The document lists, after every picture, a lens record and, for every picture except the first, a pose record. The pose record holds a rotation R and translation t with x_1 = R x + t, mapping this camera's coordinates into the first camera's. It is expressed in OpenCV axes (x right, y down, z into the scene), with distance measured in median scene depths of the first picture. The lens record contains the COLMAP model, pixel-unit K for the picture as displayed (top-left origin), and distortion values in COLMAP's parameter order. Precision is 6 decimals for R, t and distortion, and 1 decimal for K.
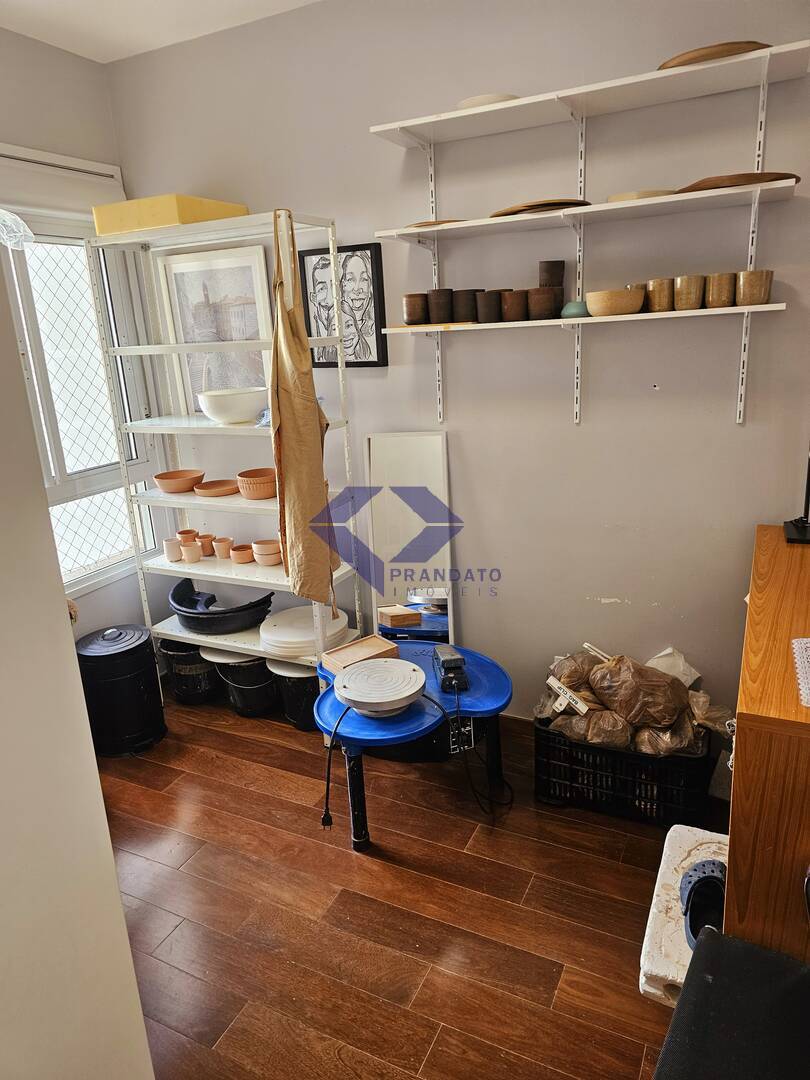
lens RADIAL K [[733.9, 0, 402.4], [0, 733.9, 539.6], [0, 0, 1]] dist [0.078773, -0.067126]
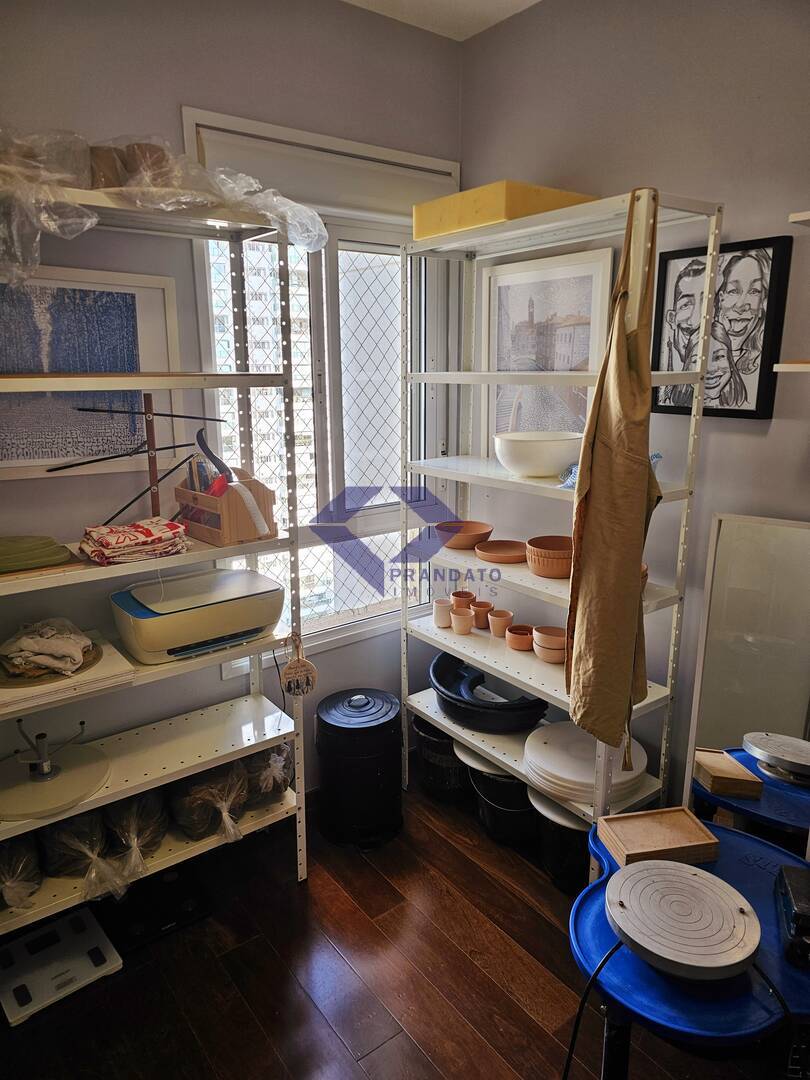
lens RADIAL K [[733.9, 0, 402.4], [0, 733.9, 539.6], [0, 0, 1]] dist [0.078773, -0.067126]
pose [[0.897555, 0.151177, -0.414174, -0.022886], [-0.164856, 0.986314, 0.002753, -0.073429], [0.408922, 0.065808, 0.910193, 0.252359]]
